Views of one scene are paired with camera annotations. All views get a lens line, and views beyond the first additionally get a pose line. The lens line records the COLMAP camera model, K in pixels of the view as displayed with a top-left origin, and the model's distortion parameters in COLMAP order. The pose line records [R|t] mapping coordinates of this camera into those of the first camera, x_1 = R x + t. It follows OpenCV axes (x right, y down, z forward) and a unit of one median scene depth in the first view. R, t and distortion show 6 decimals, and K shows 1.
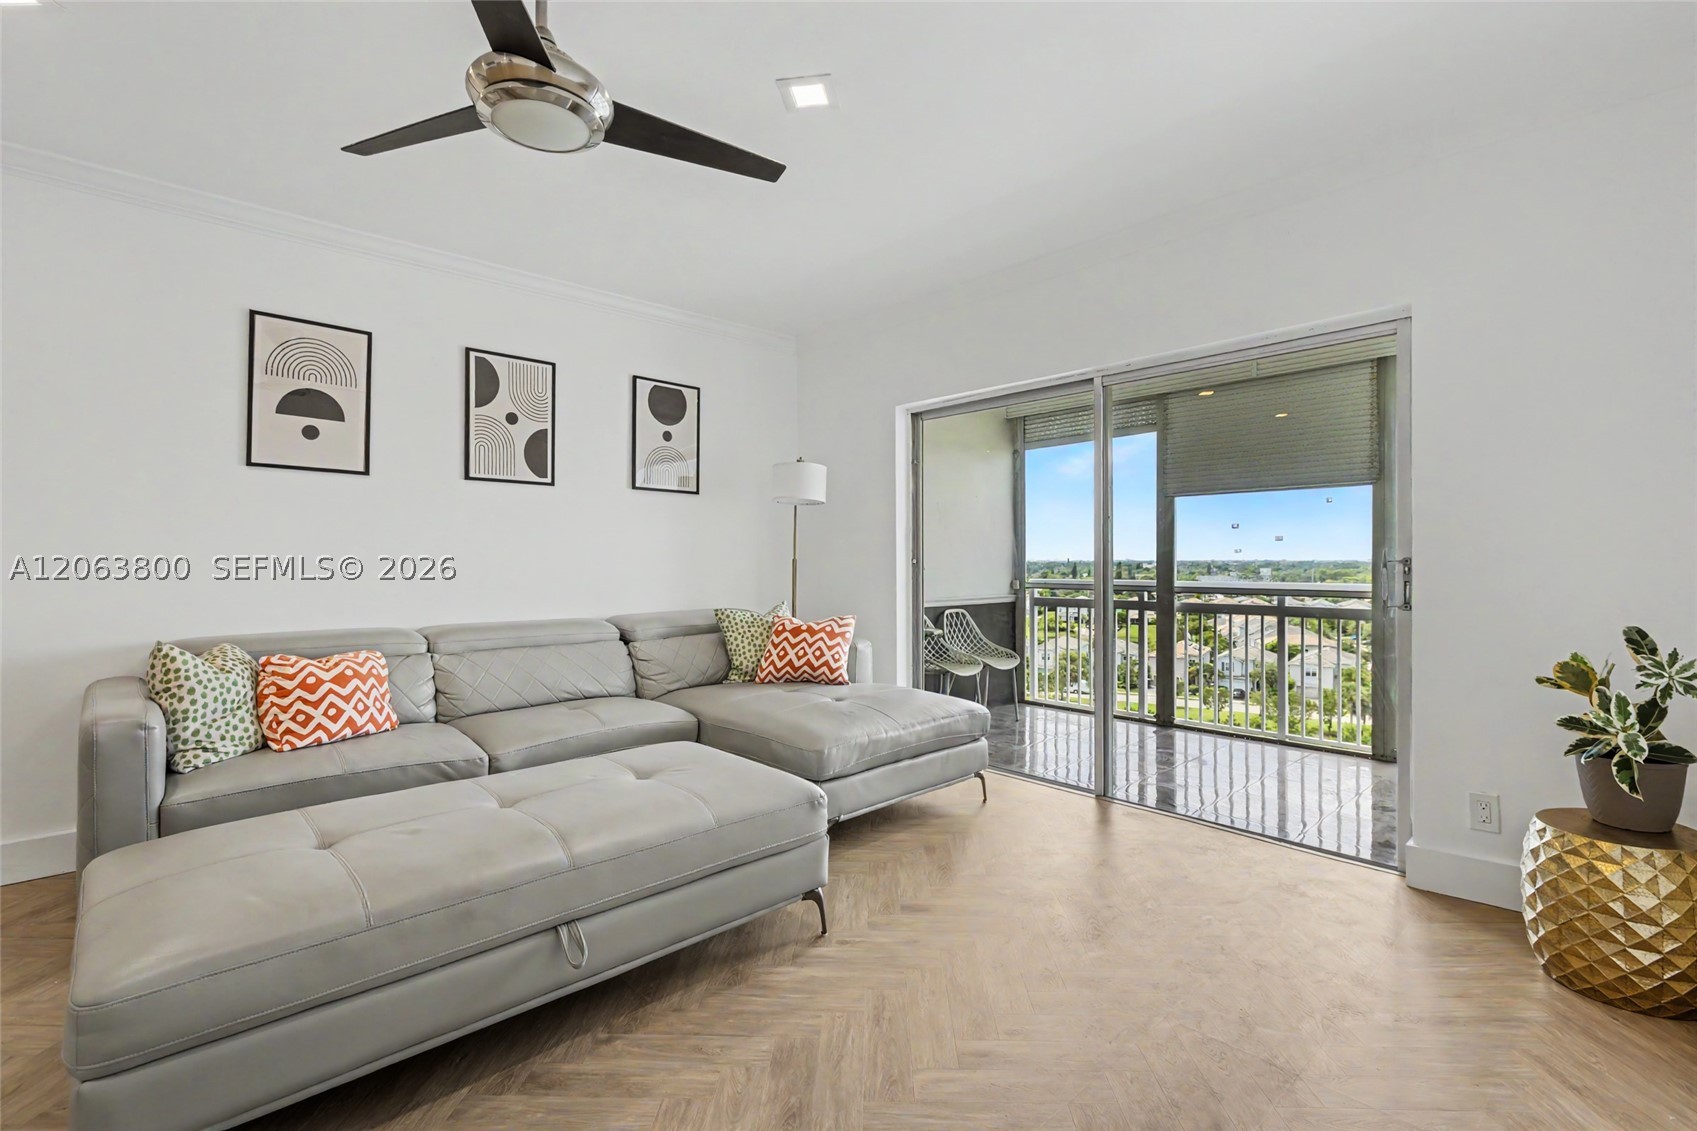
lens RADIAL K [[779.9, 0, 858.2], [0, 779.9, 552.5], [0, 0, 1]] dist [0.007885, -0.002044]
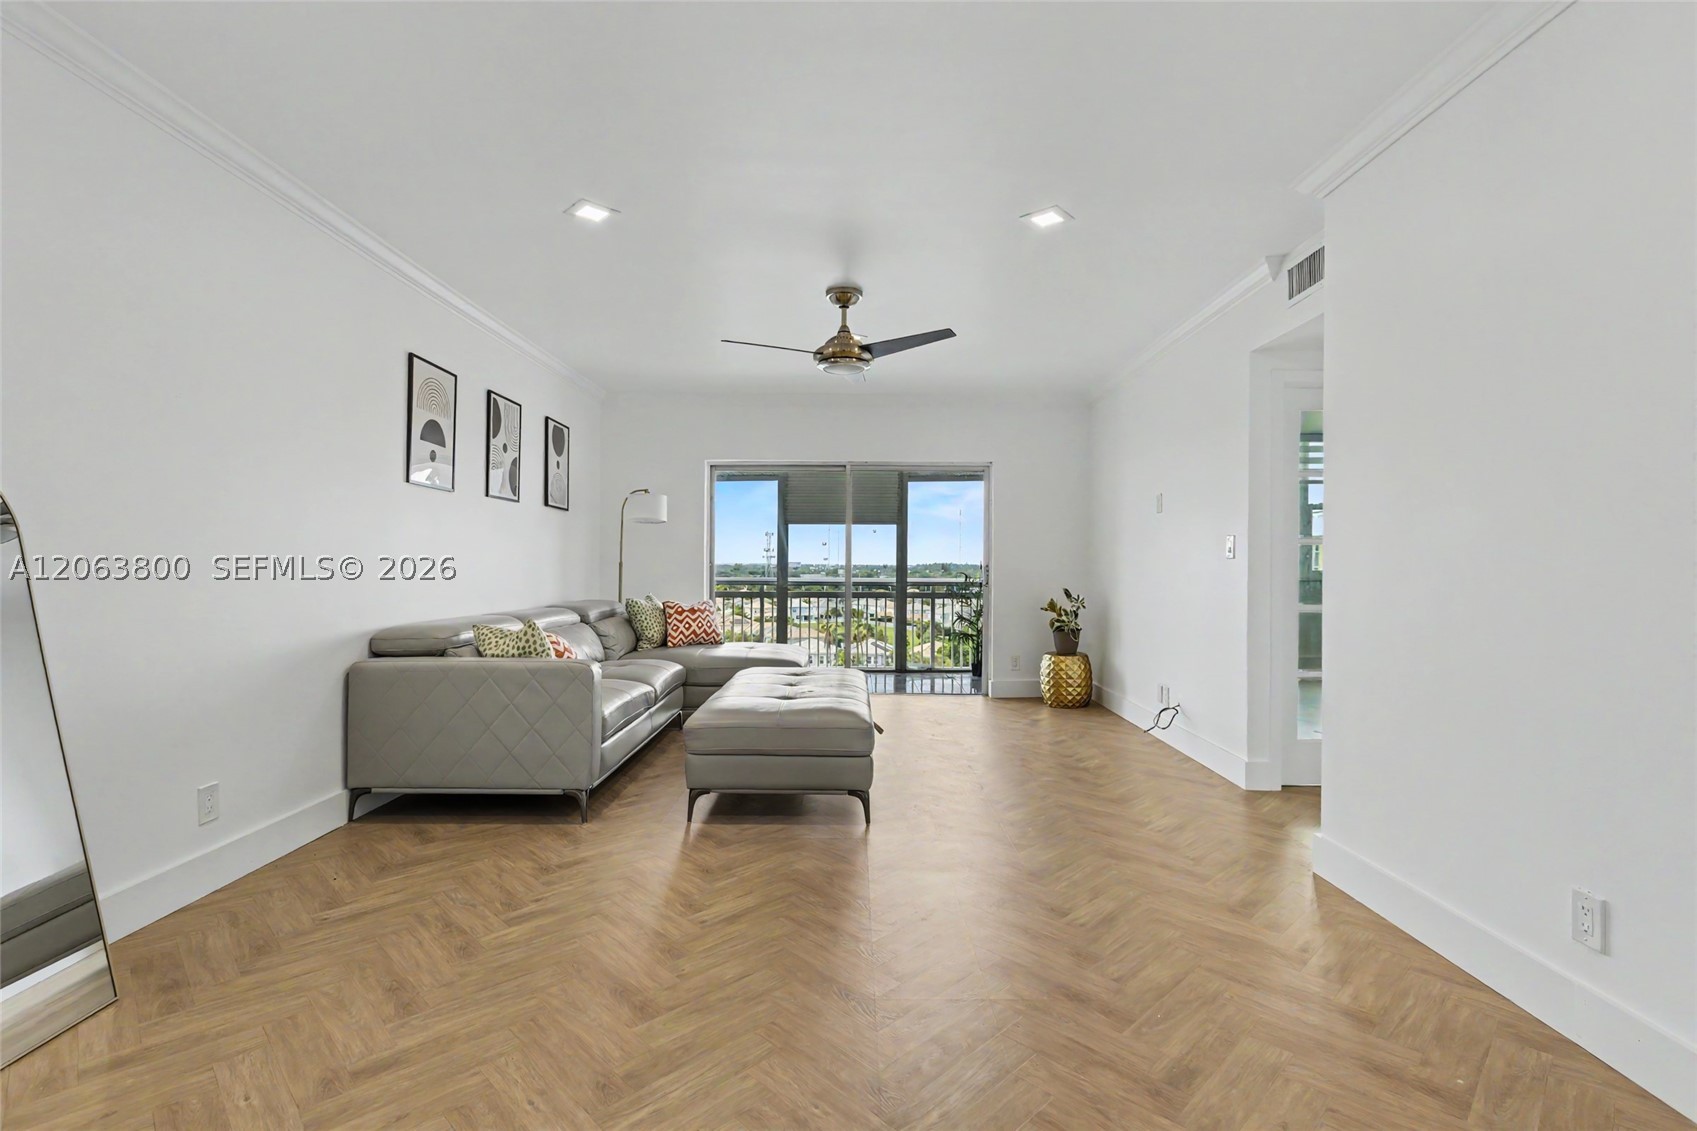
lens RADIAL K [[779.9, 0, 854.4], [0, 779.9, 561.5], [0, 0, 1]] dist [0.007885, -0.002044]
pose [[0.688820, 0.009102, 0.724875, -1.091309], [-0.014510, 0.999894, 0.001232, -0.000745], [-0.724787, -0.011367, 0.688879, -0.299090]]
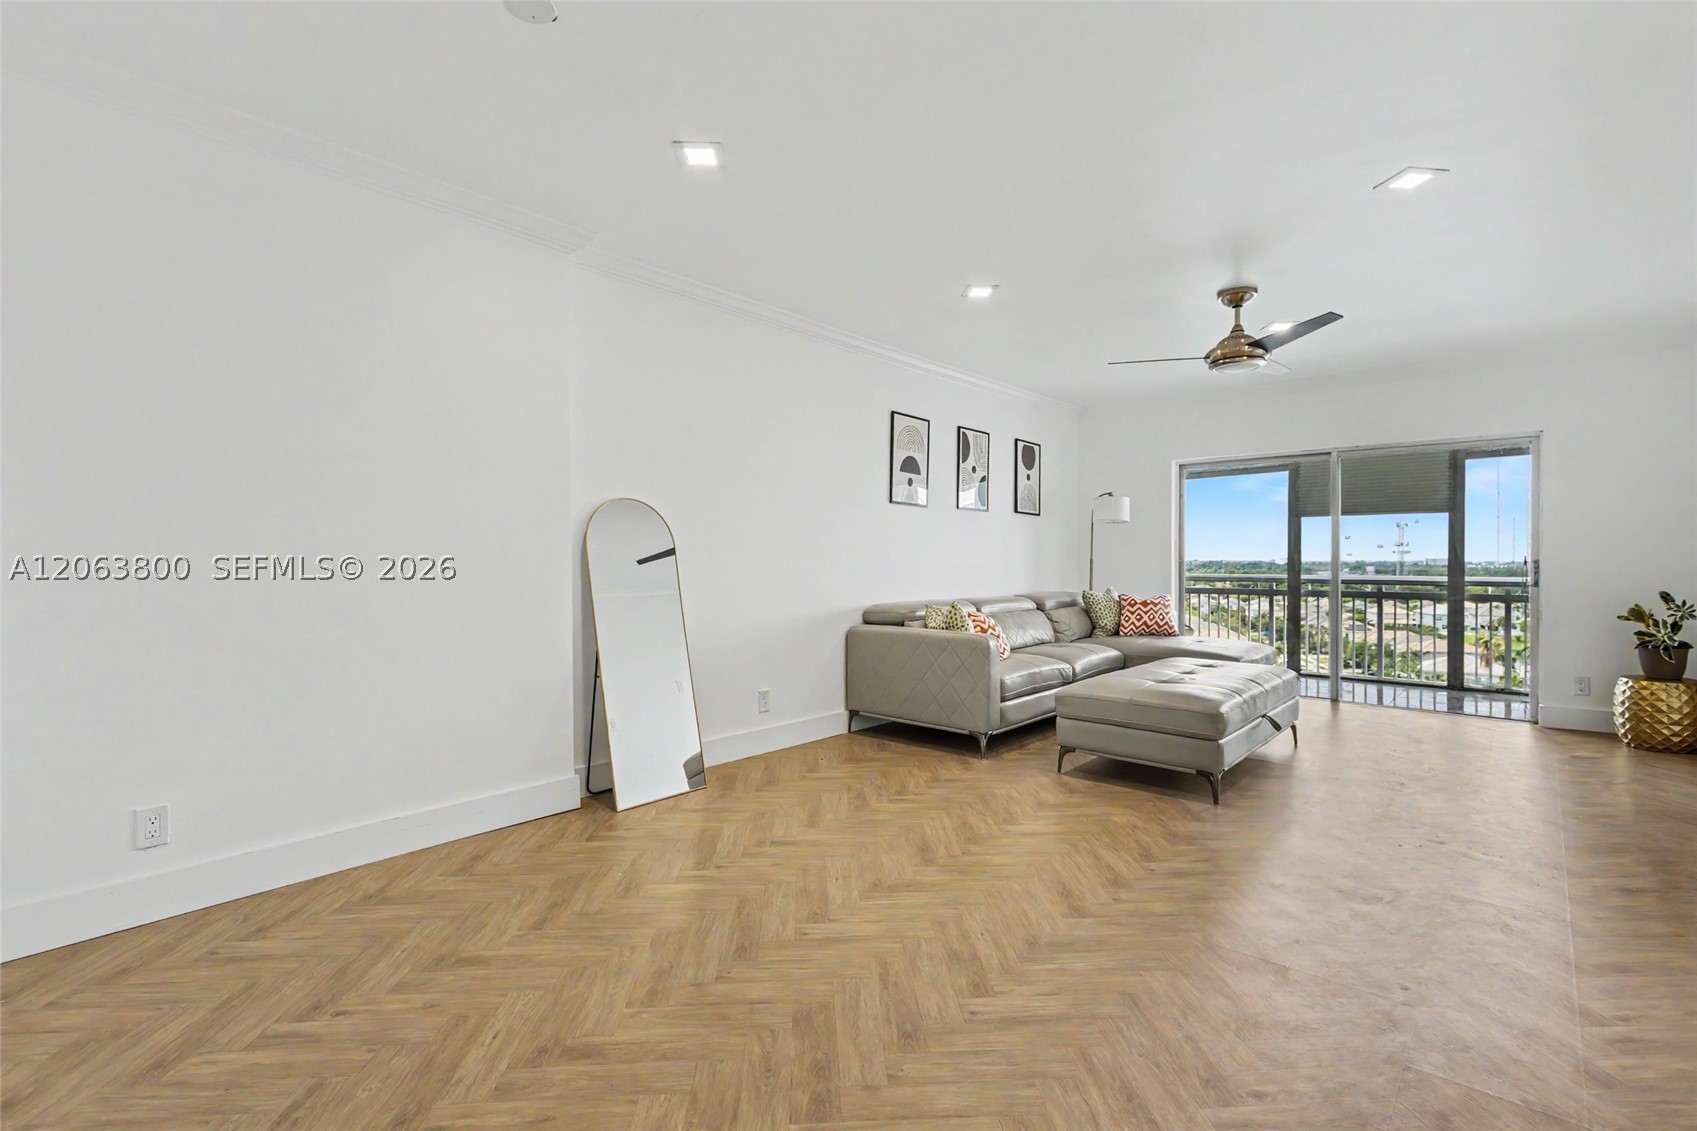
lens RADIAL K [[779.9, 0, 860.2], [0, 779.9, 553.3], [0, 0, 1]] dist [0.007885, -0.002044]
pose [[0.995698, 0.004779, 0.092531, -0.930501], [-0.004943, 0.999987, 0.001547, -0.003150], [-0.092523, -0.001998, 0.995709, -0.629972]]
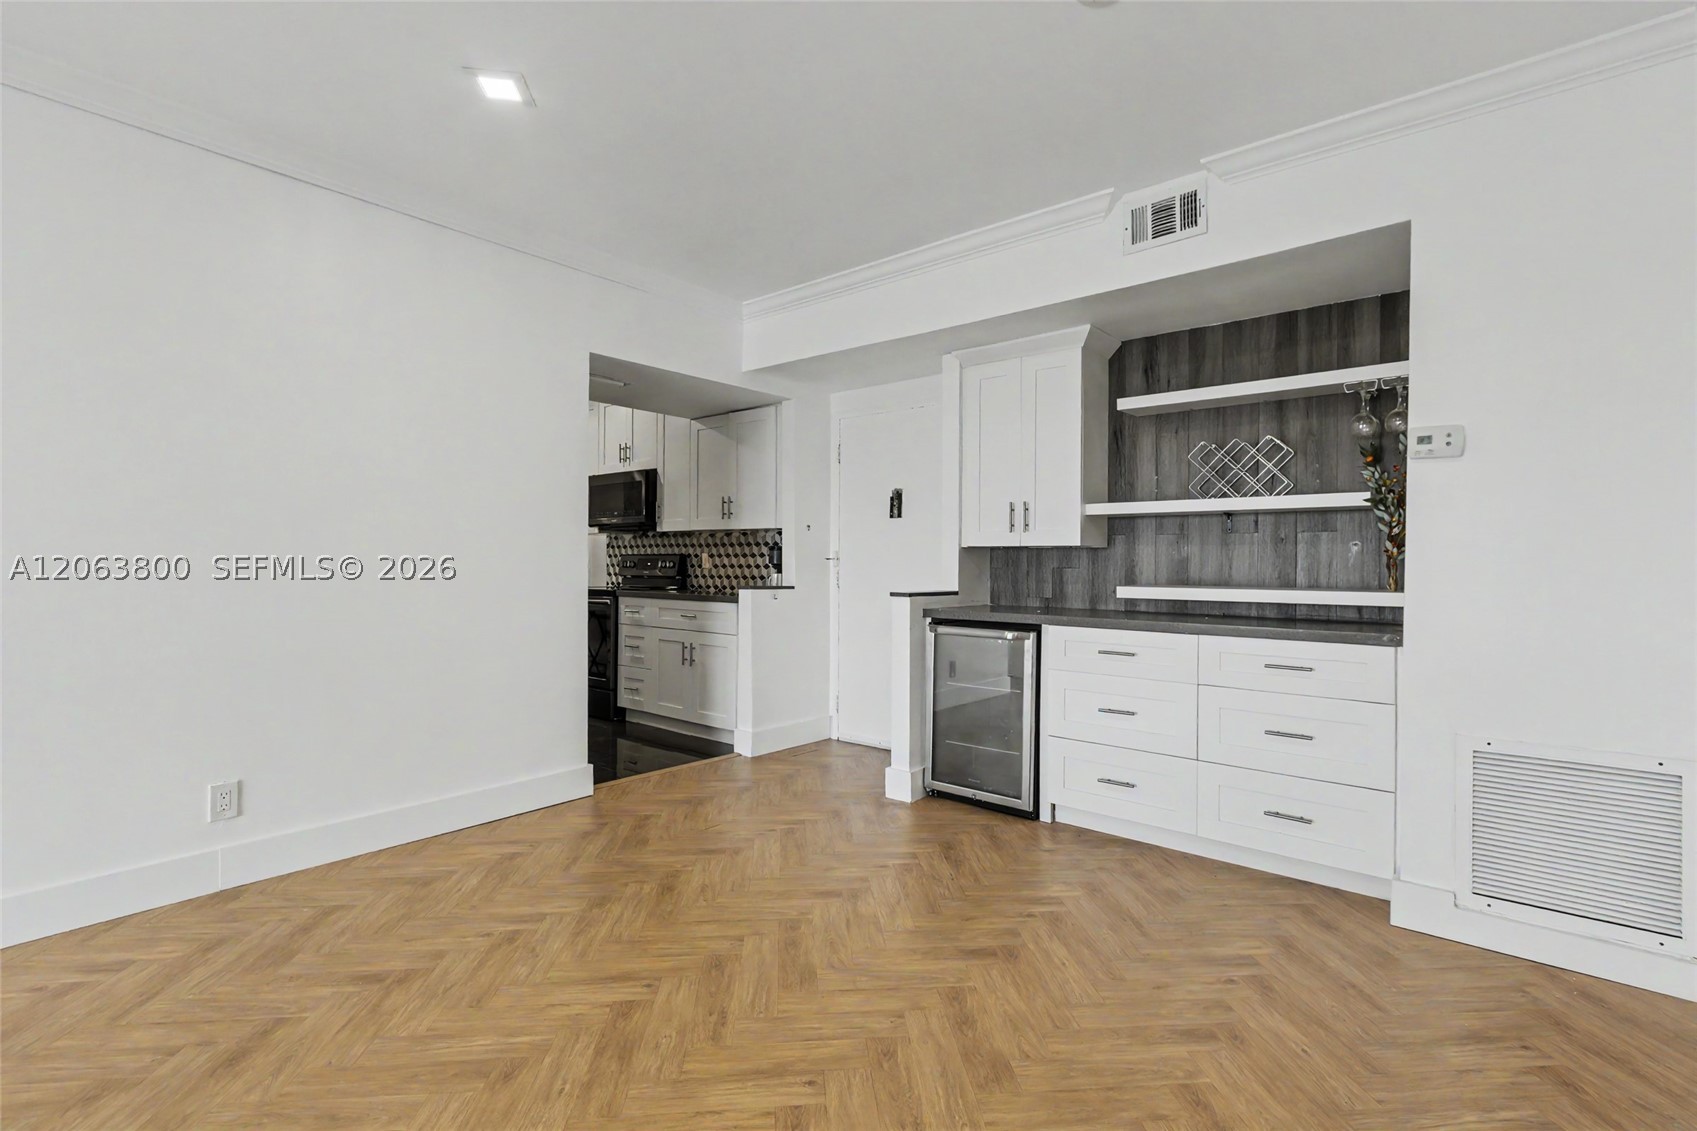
lens RADIAL K [[778.4, 0, 859.2], [0, 778.4, 558.0], [0, 0, 1]] dist [0.020226, 0.000214]
pose [[-0.993396, -0.003997, -0.114665, -0.886102], [-0.002567, 0.999917, -0.012621, 0.005486], [0.114706, -0.012243, -0.993324, 0.559822]]
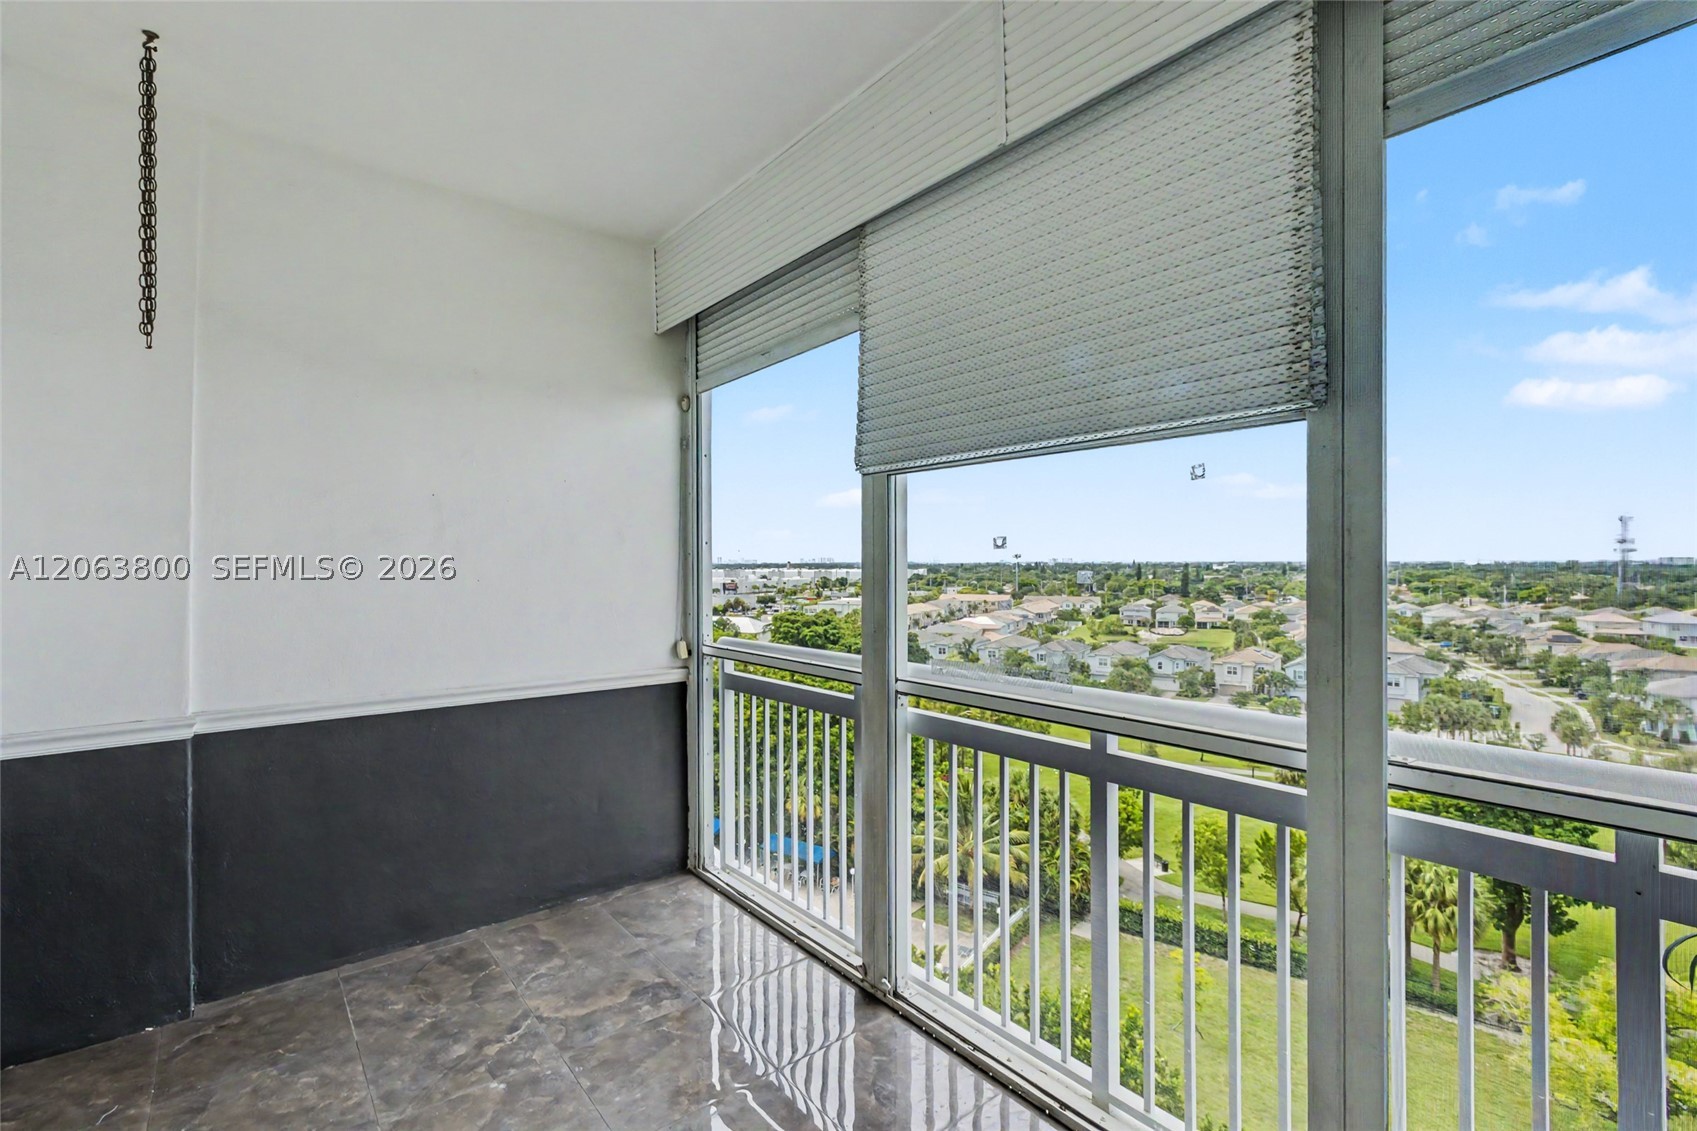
lens RADIAL K [[779.9, 0, 859.7], [0, 779.9, 556.8], [0, 0, 1]] dist [0.007885, -0.002044]
pose [[0.997080, 0.000341, -0.076369, 0.713370], [0.000017, 0.999989, 0.004687, -0.047565], [0.076370, -0.004674, 0.997069, 0.956816]]
